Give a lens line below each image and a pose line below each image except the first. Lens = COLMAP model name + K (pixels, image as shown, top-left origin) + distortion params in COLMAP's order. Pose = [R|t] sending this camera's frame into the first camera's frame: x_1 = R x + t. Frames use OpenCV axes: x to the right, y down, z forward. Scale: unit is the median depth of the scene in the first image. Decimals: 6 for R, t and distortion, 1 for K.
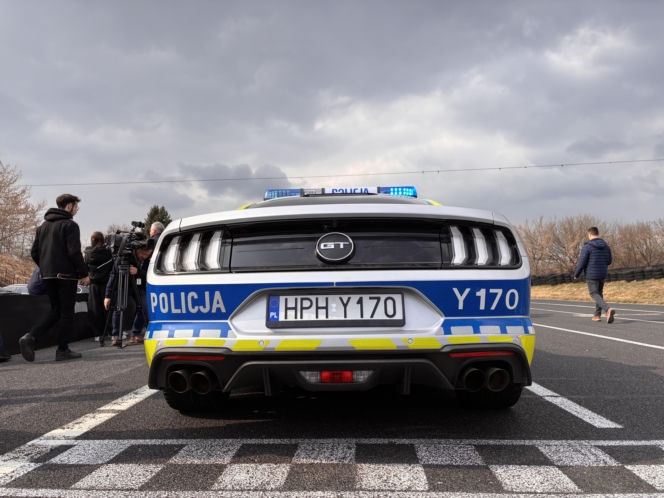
lens RADIAL K [[502.0, 0, 326.3], [0, 502.0, 249.4], [0, 0, 1]] dist [0.070375, -0.092291]
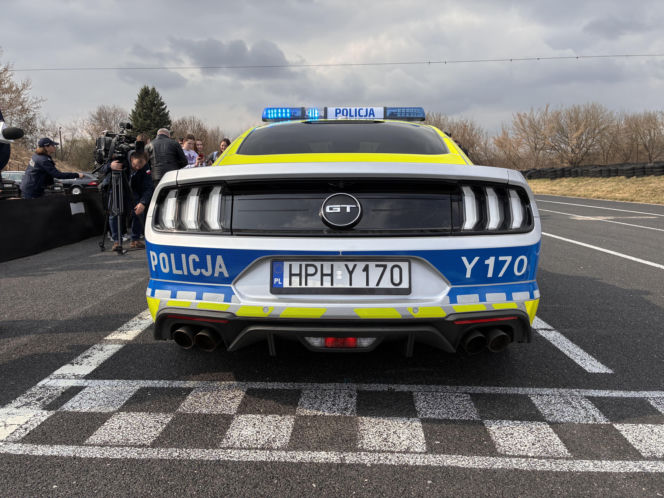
lens RADIAL K [[502.0, 0, 329.9], [0, 502.0, 246.7], [0, 0, 1]] dist [0.060418, -0.068569]
pose [[0.999836, 0.012611, 0.012987, -0.015618], [-0.015109, 0.976505, 0.214964, -0.141798], [-0.009971, -0.215125, 0.976536, 0.054111]]
